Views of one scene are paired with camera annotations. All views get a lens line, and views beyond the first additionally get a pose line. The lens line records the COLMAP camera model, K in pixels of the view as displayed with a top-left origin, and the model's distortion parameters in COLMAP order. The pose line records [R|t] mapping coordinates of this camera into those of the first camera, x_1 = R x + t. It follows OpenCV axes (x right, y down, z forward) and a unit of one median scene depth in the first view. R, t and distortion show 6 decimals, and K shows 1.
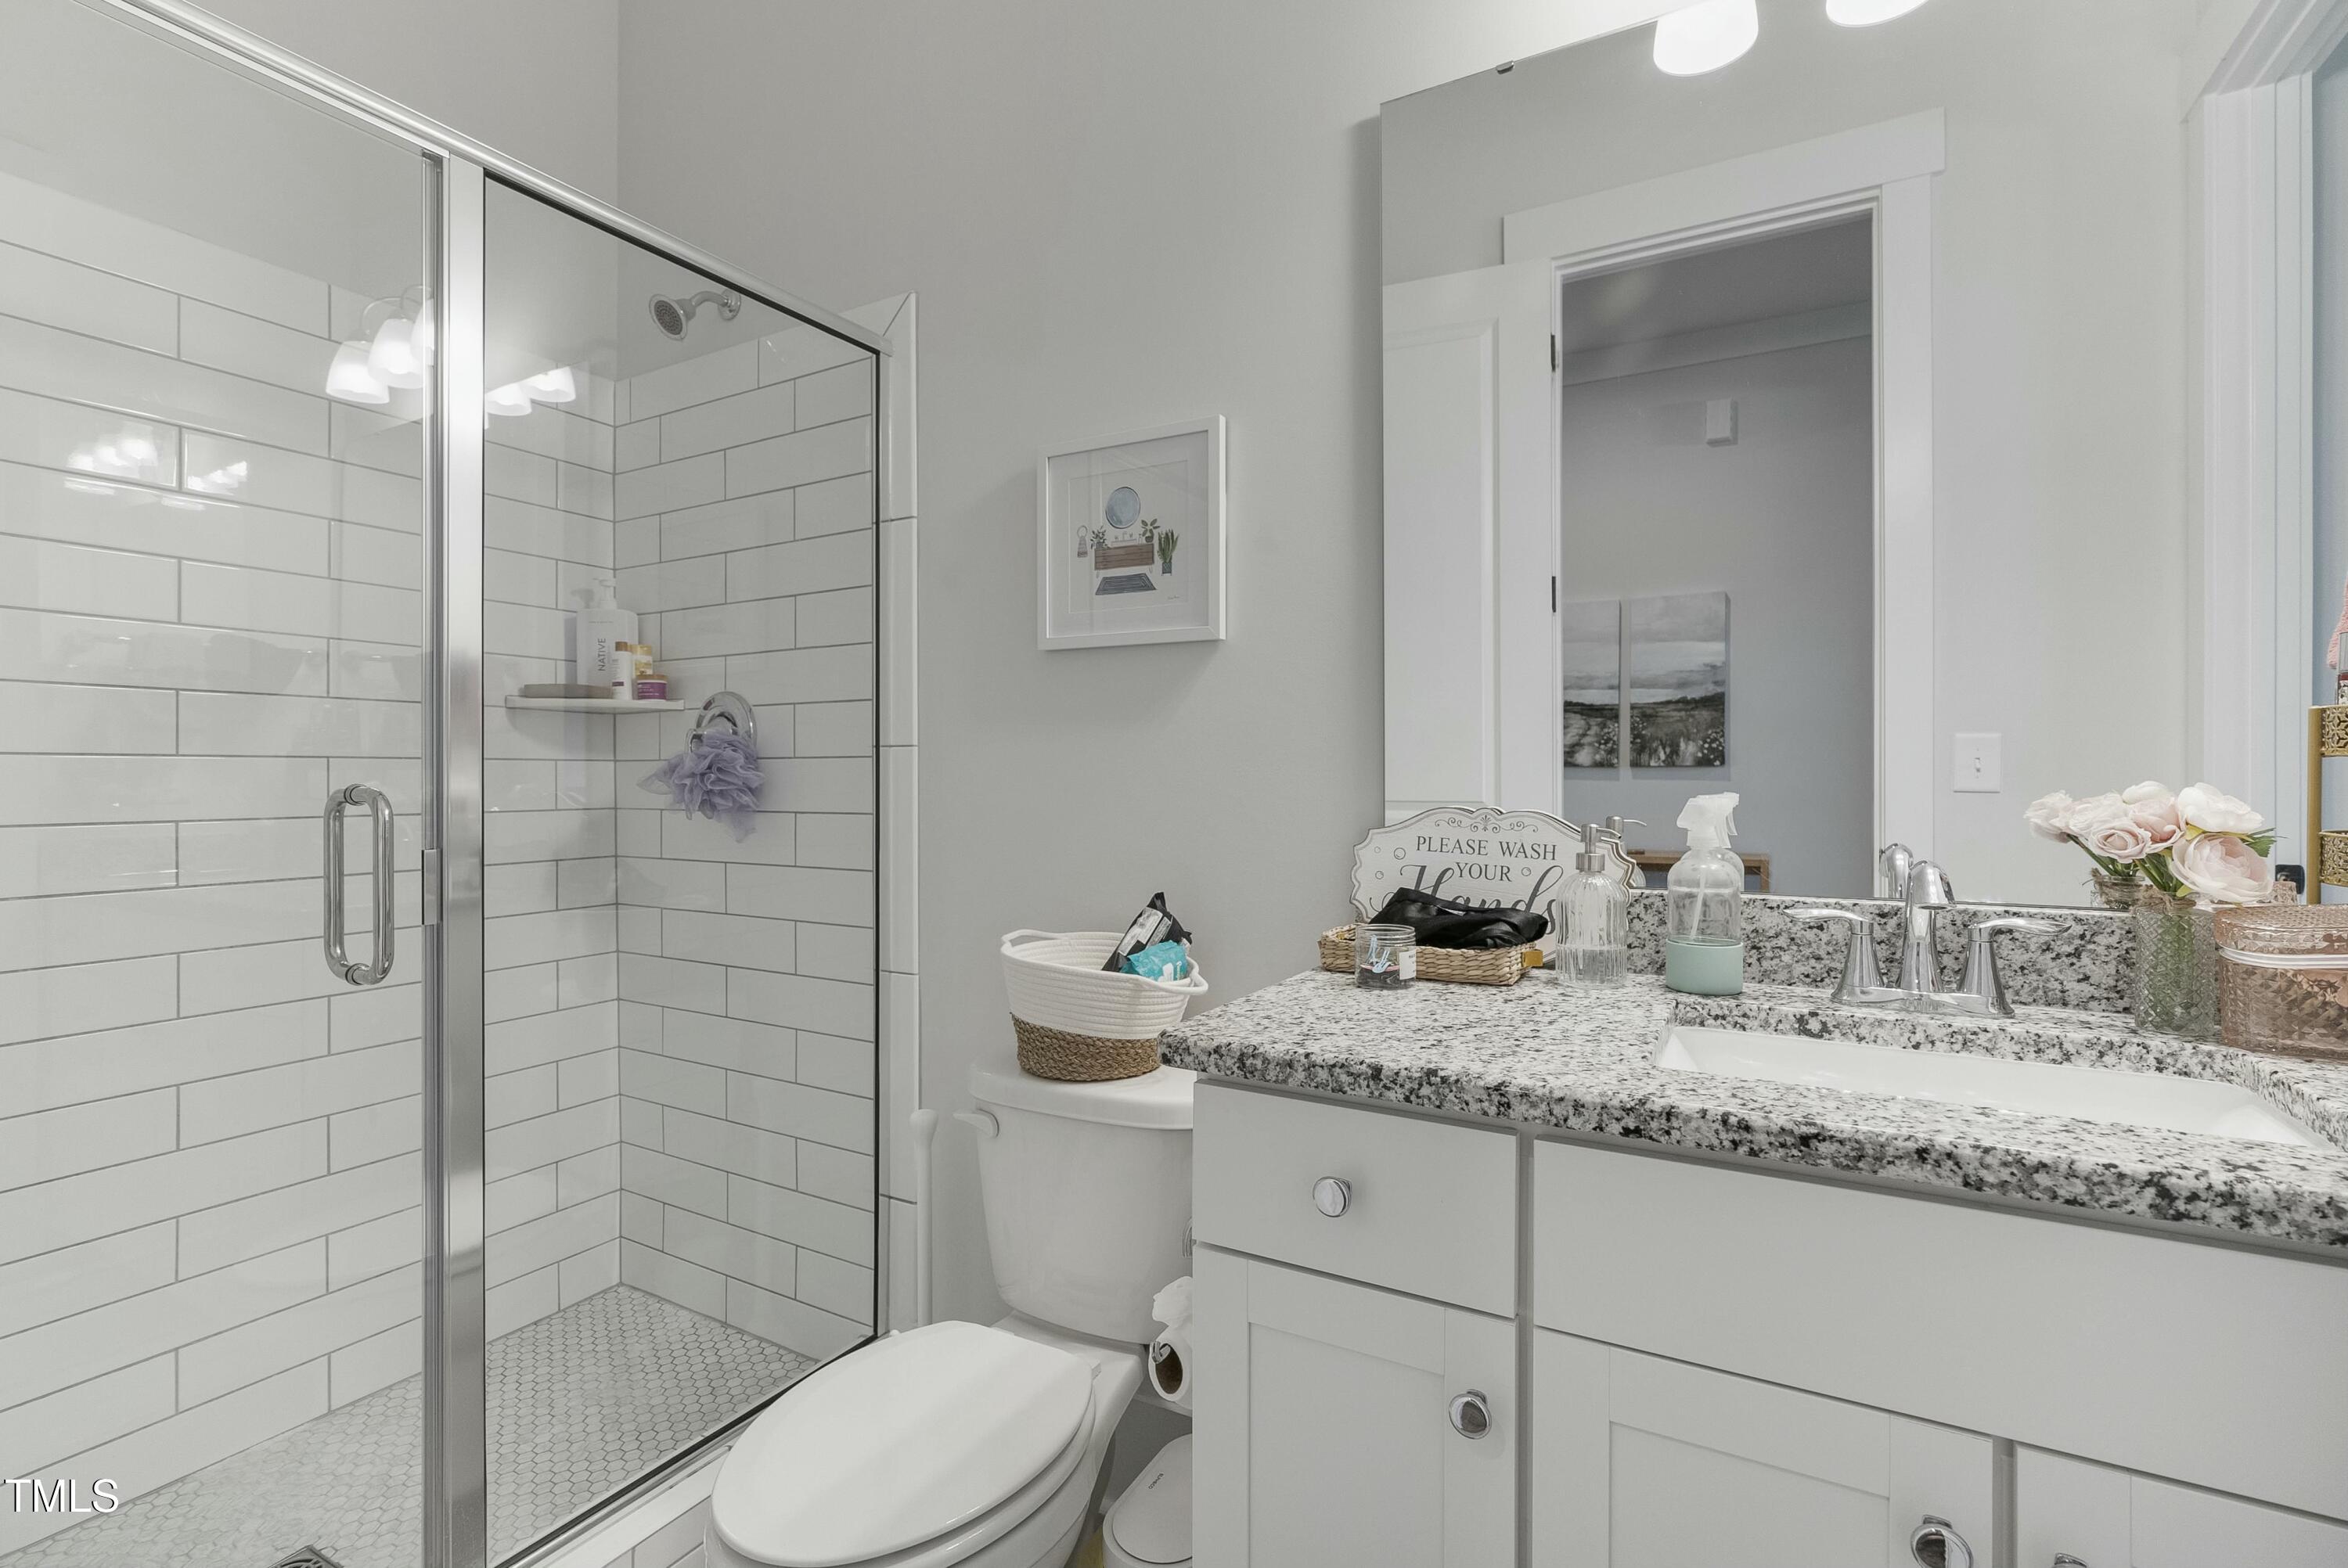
lens RADIAL K [[1070.6, 0, 1166.7], [0, 1070.6, 771.1], [0, 0, 1]] dist [-0.009675, 0.002510]
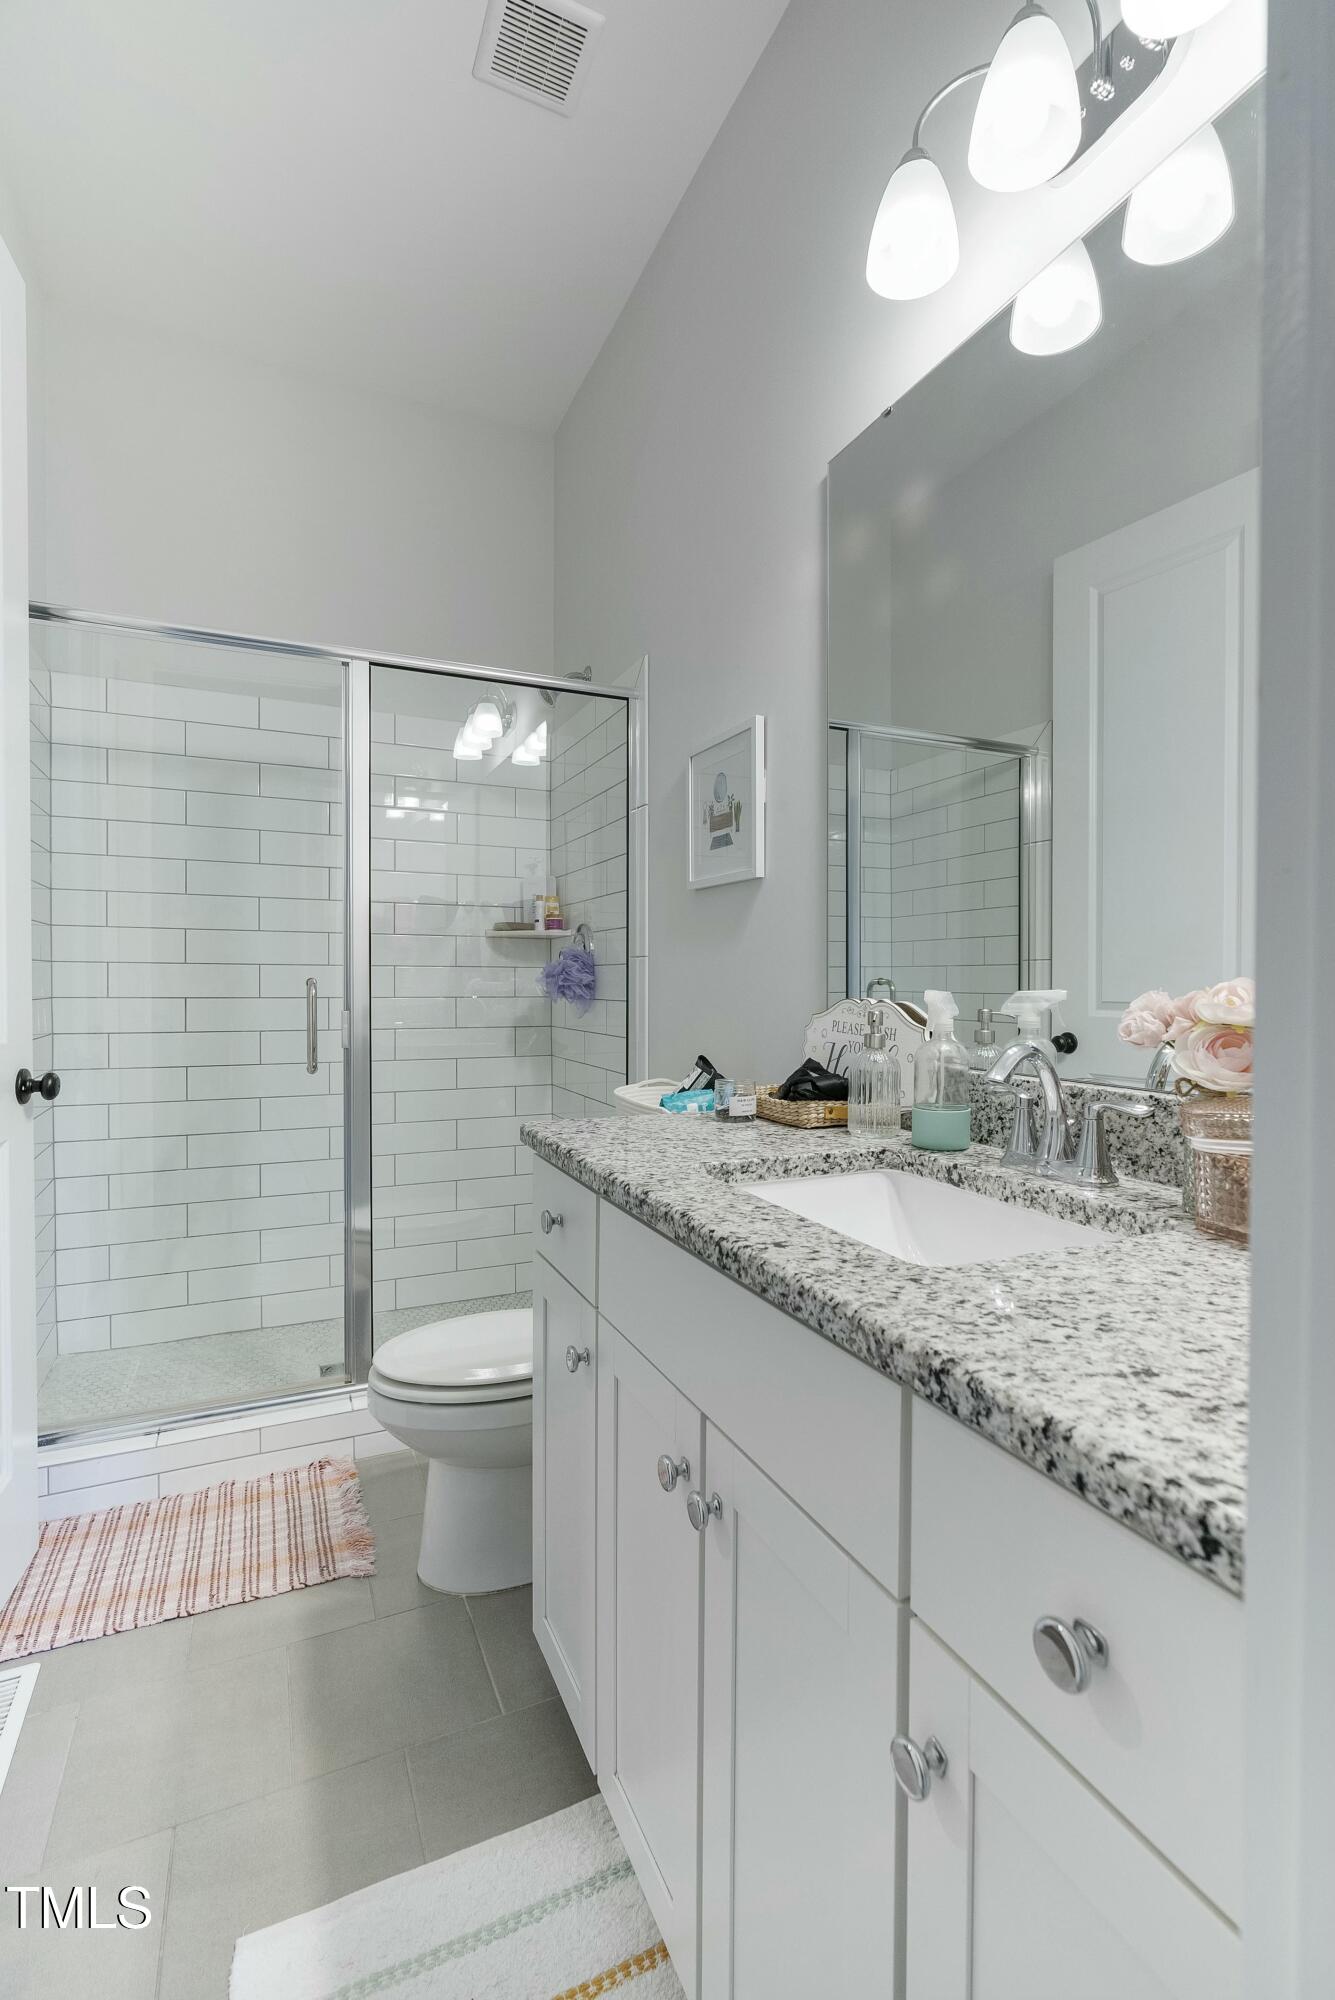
lens RADIAL K [[912.0, 0, 680.3], [0, 912.0, 990.5], [0, 0, 1]] dist [-0.009675, 0.002510]
pose [[0.815925, 0.009281, -0.578084, 0.737950], [-0.001496, 0.999902, 0.013942, 0.008256], [0.578156, -0.010511, 0.815858, -0.028040]]
